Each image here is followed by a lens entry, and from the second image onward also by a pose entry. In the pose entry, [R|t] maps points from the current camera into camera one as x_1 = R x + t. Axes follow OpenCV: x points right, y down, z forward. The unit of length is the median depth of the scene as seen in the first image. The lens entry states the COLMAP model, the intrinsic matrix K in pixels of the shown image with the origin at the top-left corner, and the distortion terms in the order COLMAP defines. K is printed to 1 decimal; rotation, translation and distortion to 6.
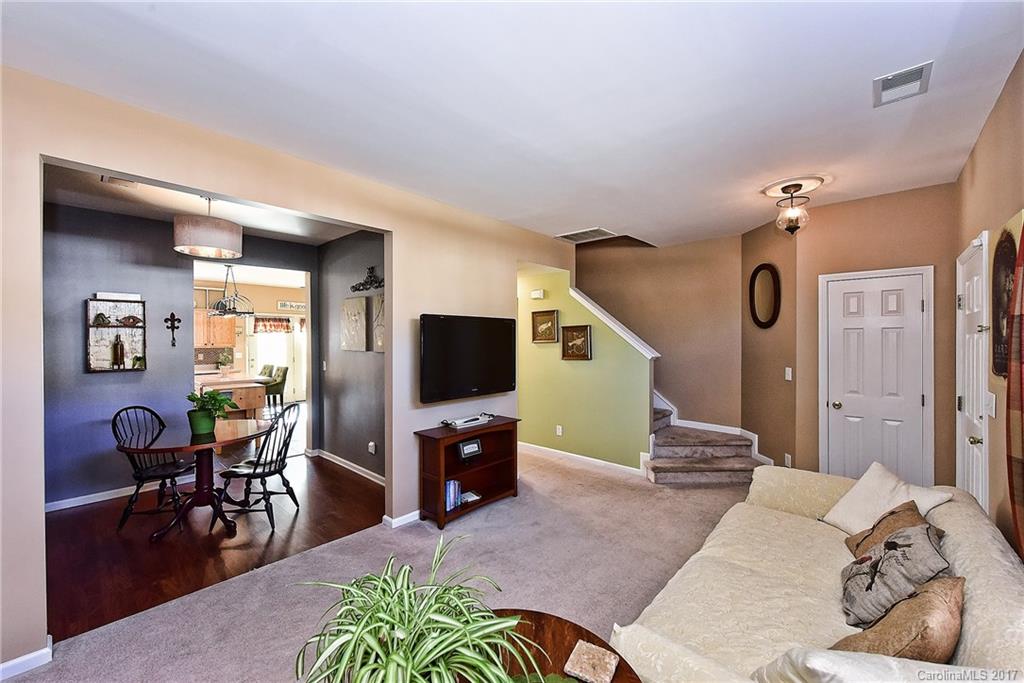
lens RADIAL K [[401.9, 0, 513.8], [0, 401.9, 342.9], [0, 0, 1]] dist [-0.001244, -0.000663]
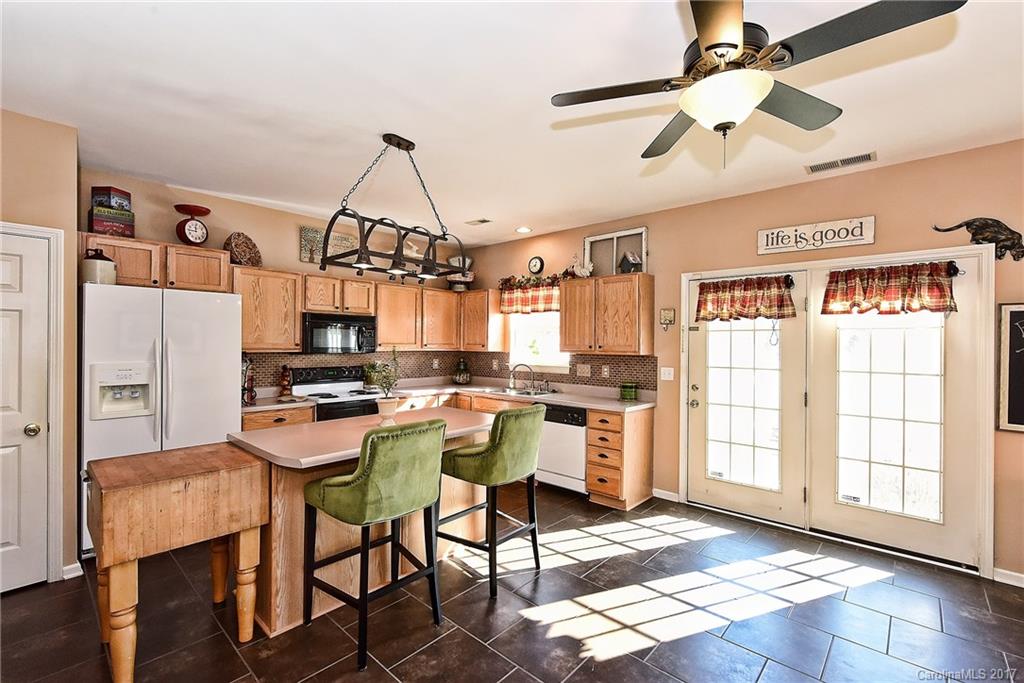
lens RADIAL K [[448.6, 0, 508.9], [0, 448.6, 340.1], [0, 0, 1]] dist [-0.000655, -0.000466]
pose [[-0.002021, -0.002792, -0.999994, -0.439126], [-0.019463, 0.999807, -0.002752, -0.002955], [0.999809, 0.019457, -0.002074, 1.845208]]
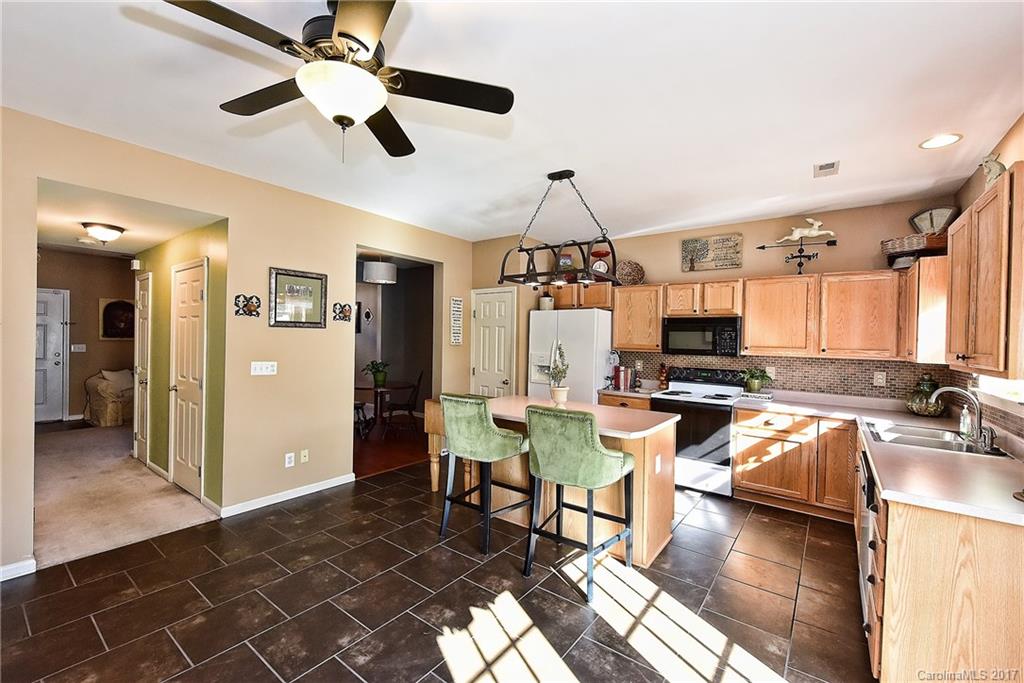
lens RADIAL K [[418.8, 0, 510.4], [0, 418.8, 343.5], [0, 0, 1]] dist [0.008498, 0.000169]
pose [[-0.995705, -0.016002, -0.091192, -1.017059], [-0.018159, 0.999574, 0.022866, -0.011033], [0.090788, 0.024424, -0.995571, 2.492305]]
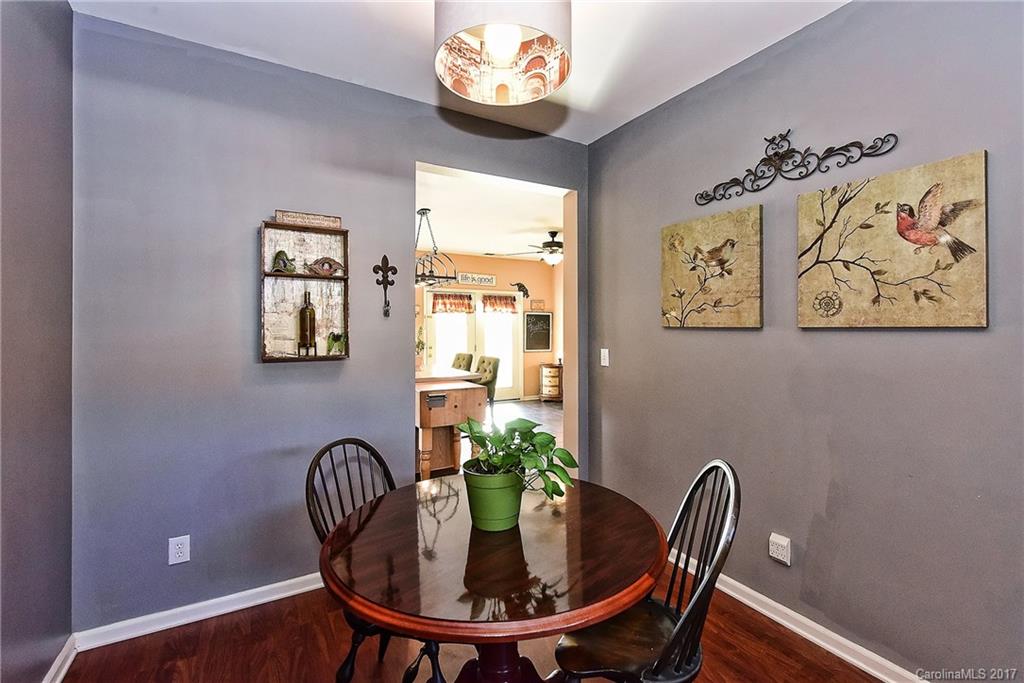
lens RADIAL K [[448.6, 0, 524.0], [0, 448.6, 330.9], [0, 0, 1]] dist [-0.000655, -0.000466]
pose [[0.958627, 0.000237, -0.284665, -0.521115], [-0.002348, 0.999972, -0.007075, 0.034019], [0.284655, 0.007451, 0.958601, 0.492668]]
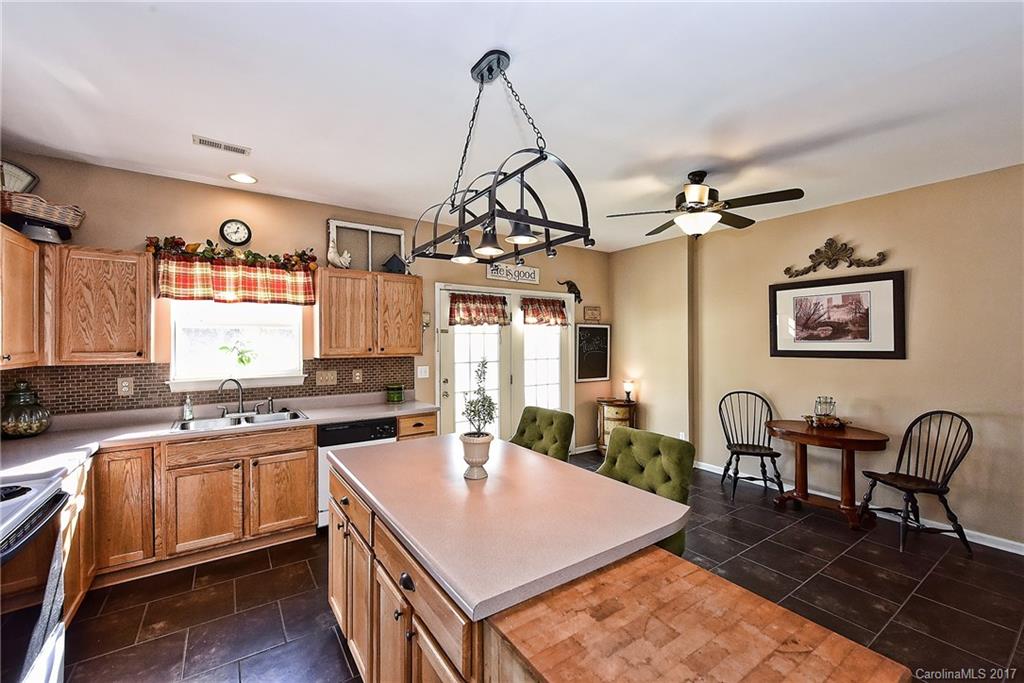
lens RADIAL K [[418.8, 0, 506.9], [0, 418.8, 343.1], [0, 0, 1]] dist [0.008498, 0.000169]
pose [[0.973954, -0.000689, -0.226744, -1.059842], [-0.000819, 0.999978, -0.006556, -0.000985], [0.226744, 0.006571, 0.973932, 1.198425]]
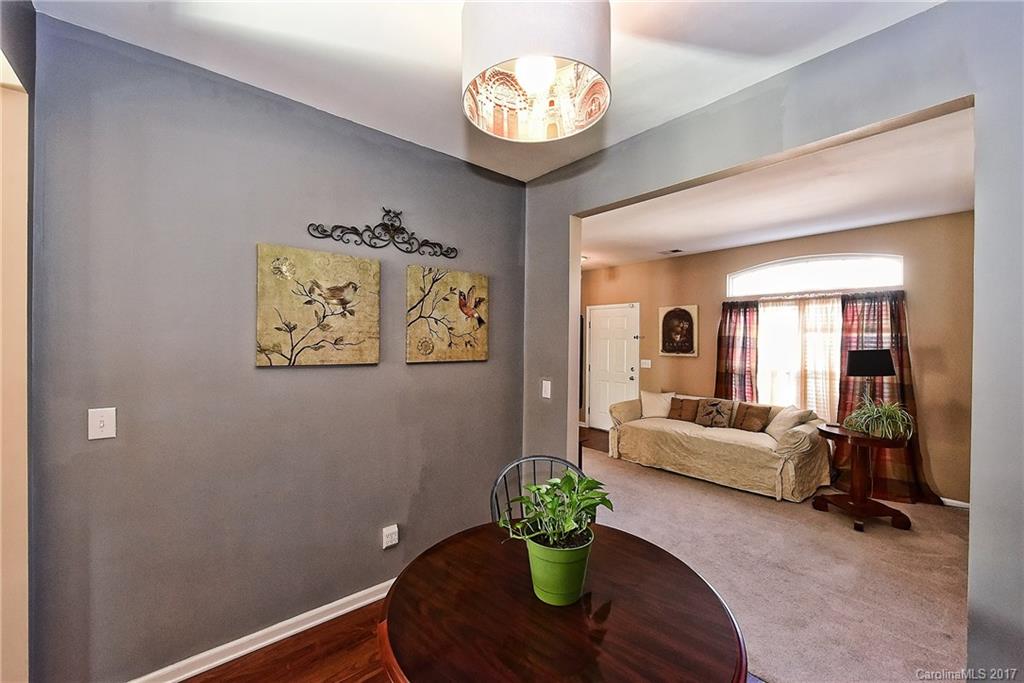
lens RADIAL K [[401.9, 0, 516.1], [0, 401.9, 339.8], [0, 0, 1]] dist [-0.001244, -0.000663]
pose [[0.129253, 0.000540, 0.991612, -0.972221], [0.001423, 0.999999, -0.000730, -0.010166], [-0.991611, 0.001506, 0.129252, 0.837269]]
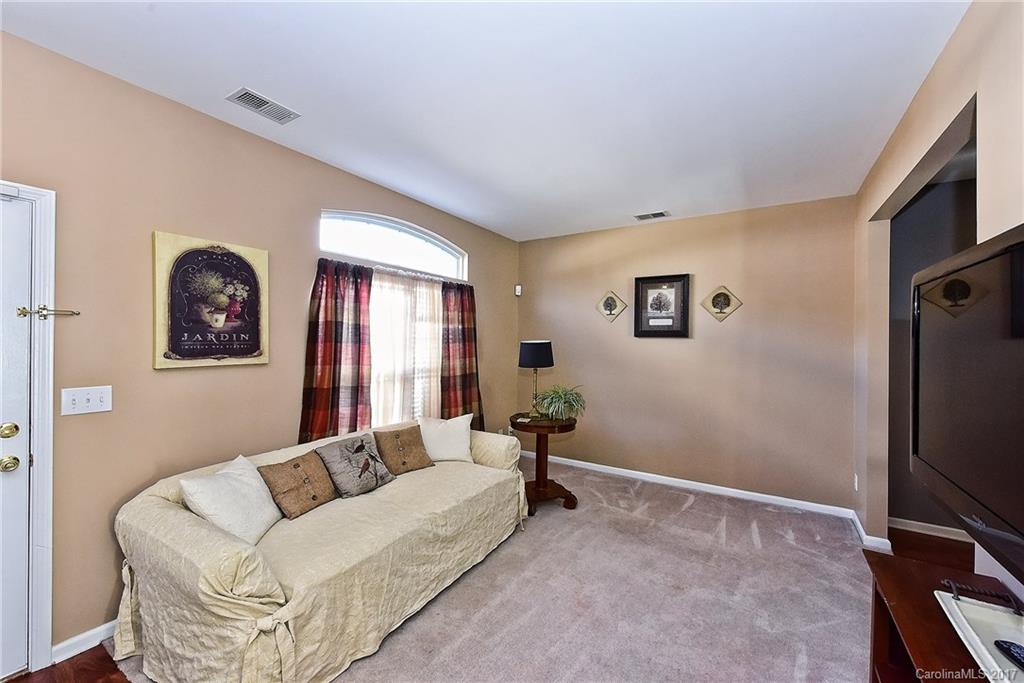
lens RADIAL K [[401.9, 0, 511.1], [0, 401.9, 341.2], [0, 0, 1]] dist [-0.001244, -0.000663]
pose [[-0.985653, -0.009654, -0.168507, 0.225685], [-0.011847, 0.999858, 0.012012, 0.000560], [0.168367, 0.013836, -0.985627, 1.098875]]
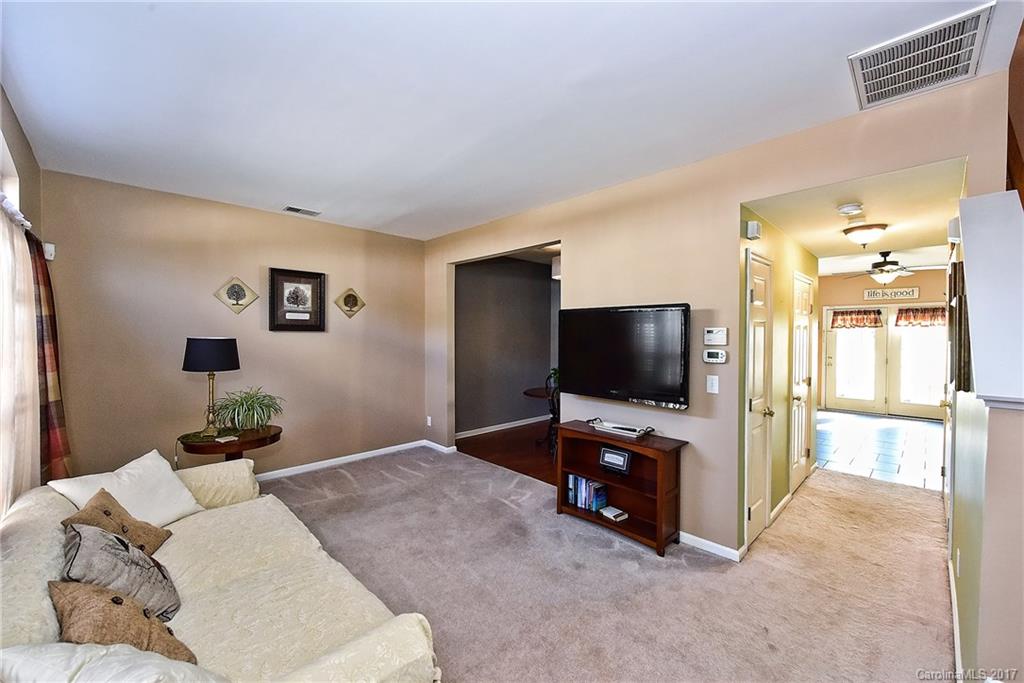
lens RADIAL K [[401.9, 0, 515.1], [0, 401.9, 341.4], [0, 0, 1]] dist [-0.001244, -0.000663]
pose [[-0.061327, 0.017146, -0.997970, 0.704276], [-0.014722, 0.999728, 0.018081, -0.002287], [0.998009, 0.015801, -0.061057, 0.766781]]
